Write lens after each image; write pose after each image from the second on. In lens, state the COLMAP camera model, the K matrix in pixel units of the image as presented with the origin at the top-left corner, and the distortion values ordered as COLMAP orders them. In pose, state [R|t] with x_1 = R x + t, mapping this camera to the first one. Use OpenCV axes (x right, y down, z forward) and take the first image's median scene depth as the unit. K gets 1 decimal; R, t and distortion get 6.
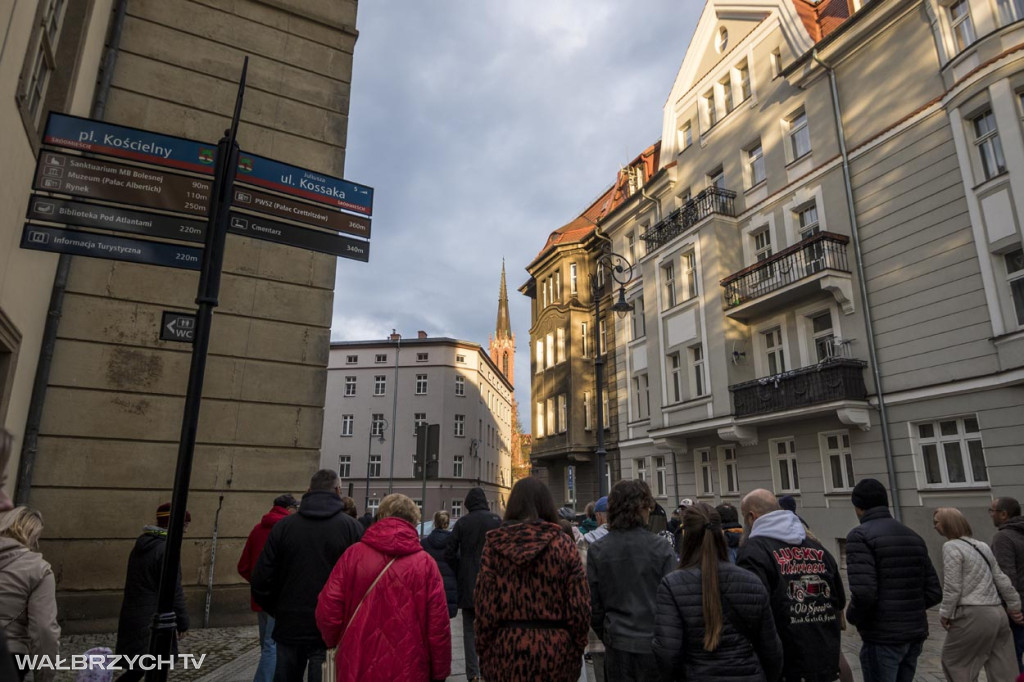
lens RADIAL K [[663.5, 0, 512.0], [0, 663.5, 341.0], [0, 0, 1]] dist [0.015433, -0.031153]
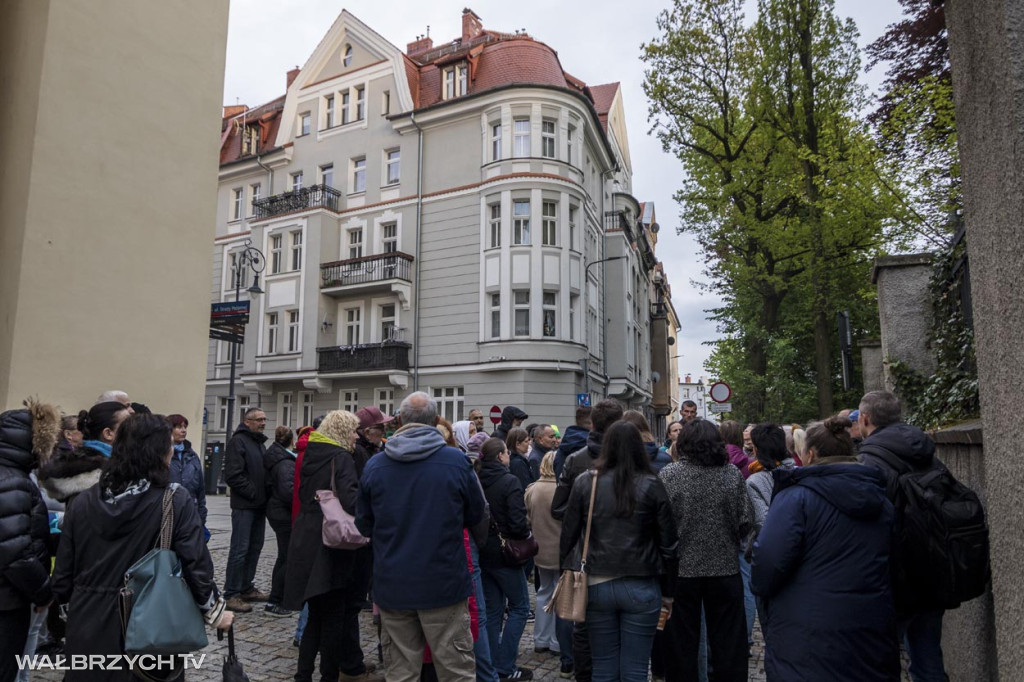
lens RADIAL K [[663.5, 0, 512.0], [0, 663.5, 341.0], [0, 0, 1]] dist [0.015433, -0.031153]
pose [[0.800215, 0.099285, 0.591438, -0.144592], [-0.154885, 0.986958, 0.043877, -0.064196], [-0.579368, -0.126715, 0.805156, -0.282749]]
